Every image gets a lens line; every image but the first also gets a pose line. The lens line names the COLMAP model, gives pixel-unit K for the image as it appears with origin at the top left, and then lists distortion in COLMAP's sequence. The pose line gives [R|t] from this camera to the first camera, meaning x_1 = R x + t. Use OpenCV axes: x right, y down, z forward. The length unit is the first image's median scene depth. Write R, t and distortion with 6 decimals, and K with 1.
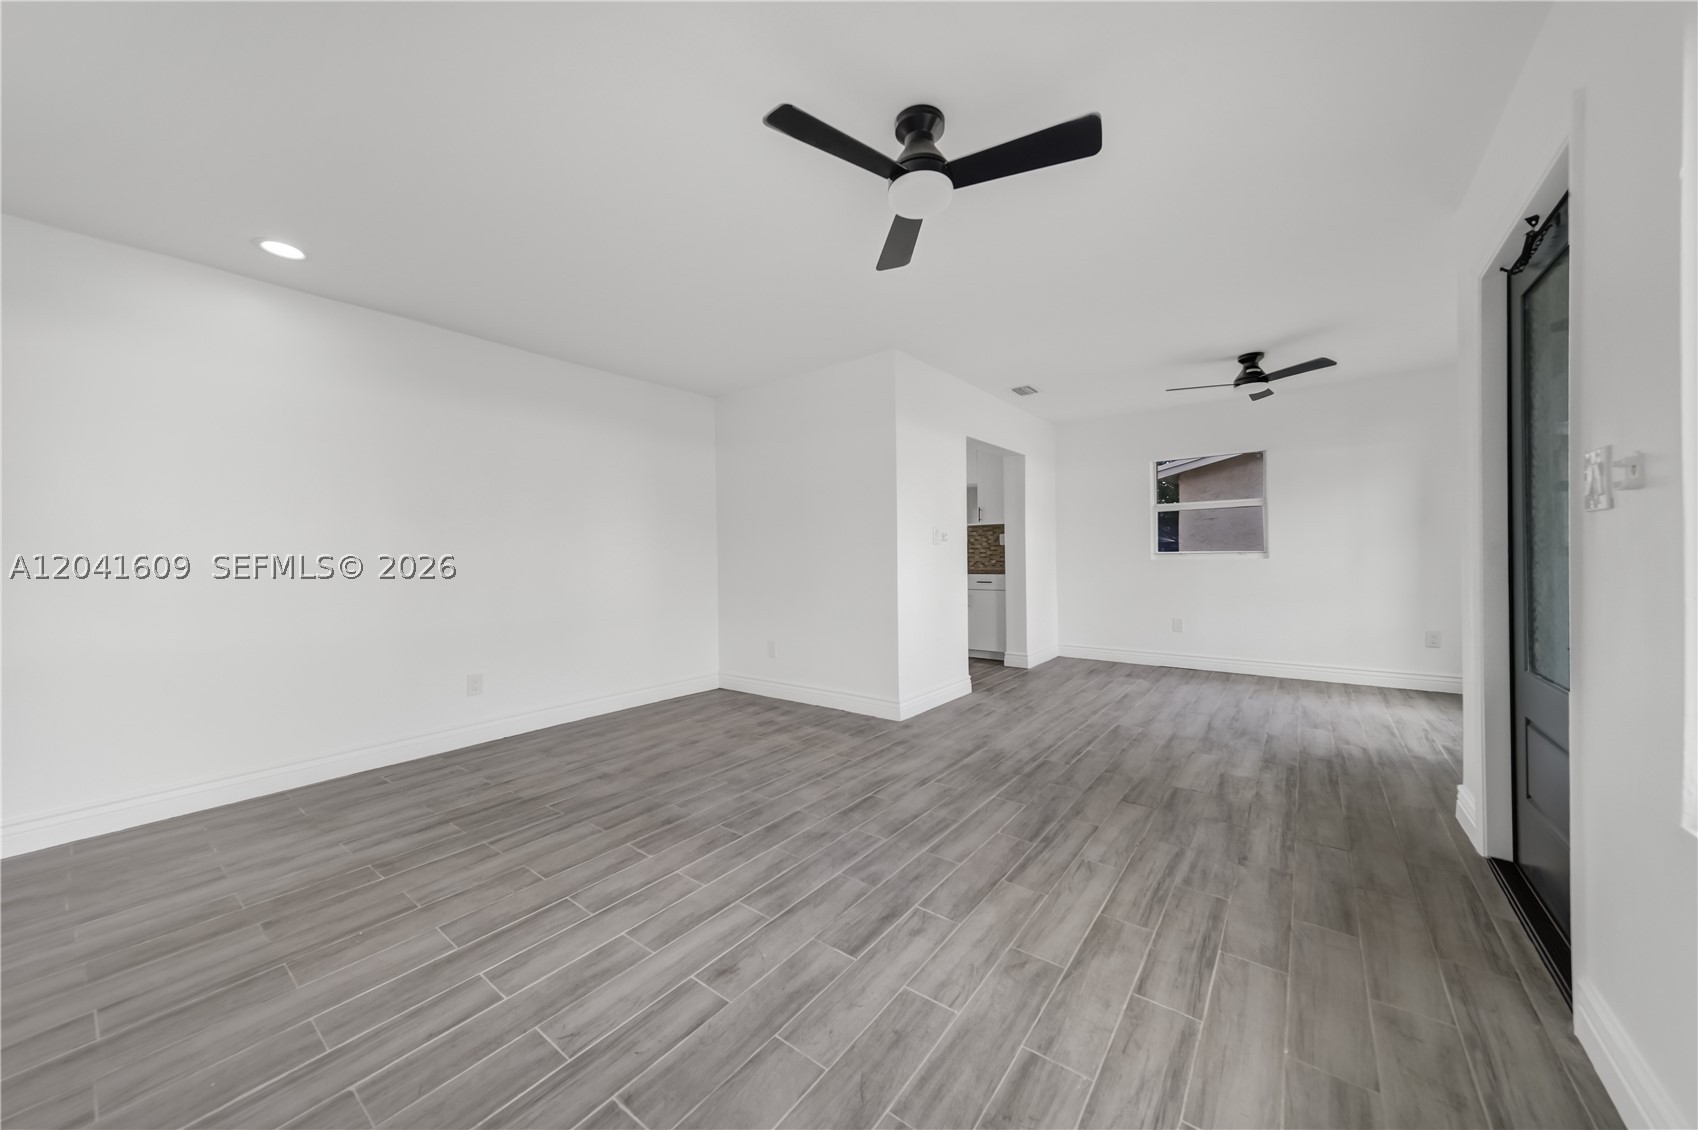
lens RADIAL K [[589.5, 0, 845.3], [0, 589.5, 562.3], [0, 0, 1]] dist [0.015761, -0.005159]
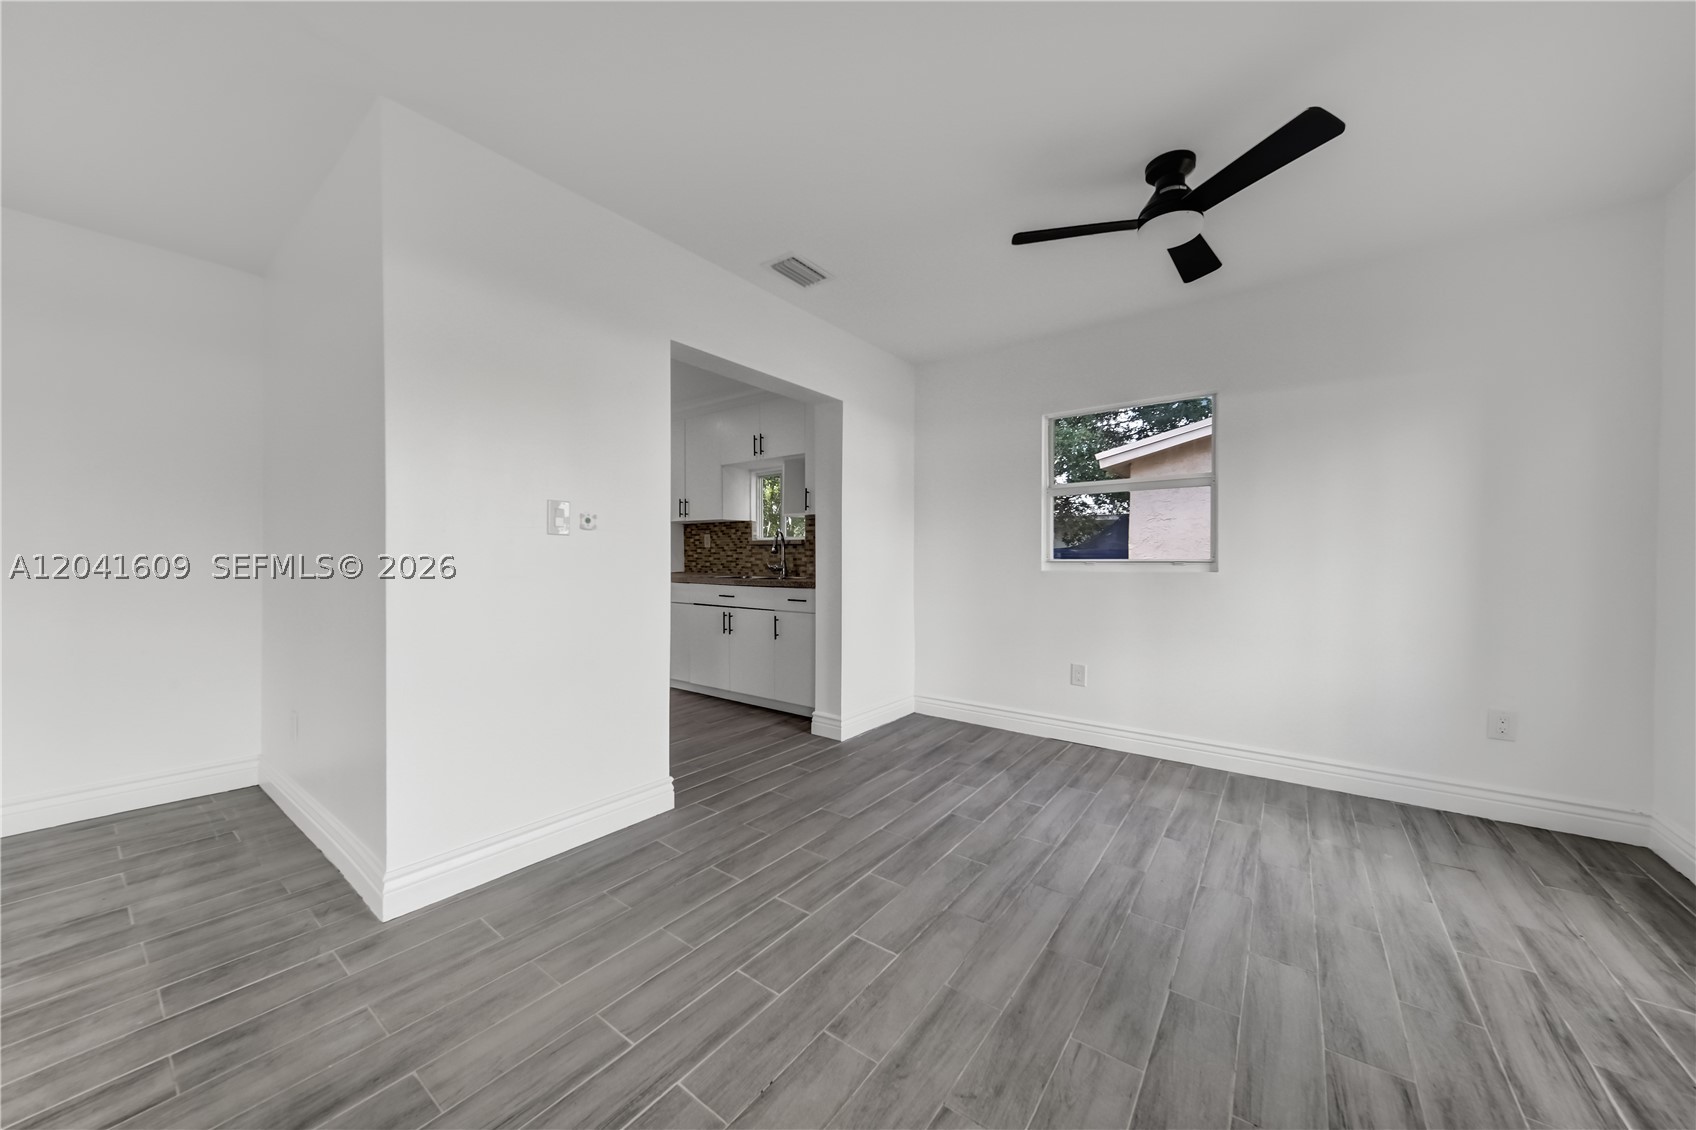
lens RADIAL K [[589.0, 0, 844.8], [0, 589.0, 565.7], [0, 0, 1]] dist [0.016918, -0.005798]
pose [[0.999738, 0.015951, 0.016387, 0.620594], [-0.015955, 0.999873, 0.000150, -0.012302], [-0.016383, -0.000411, 0.999866, 0.771925]]
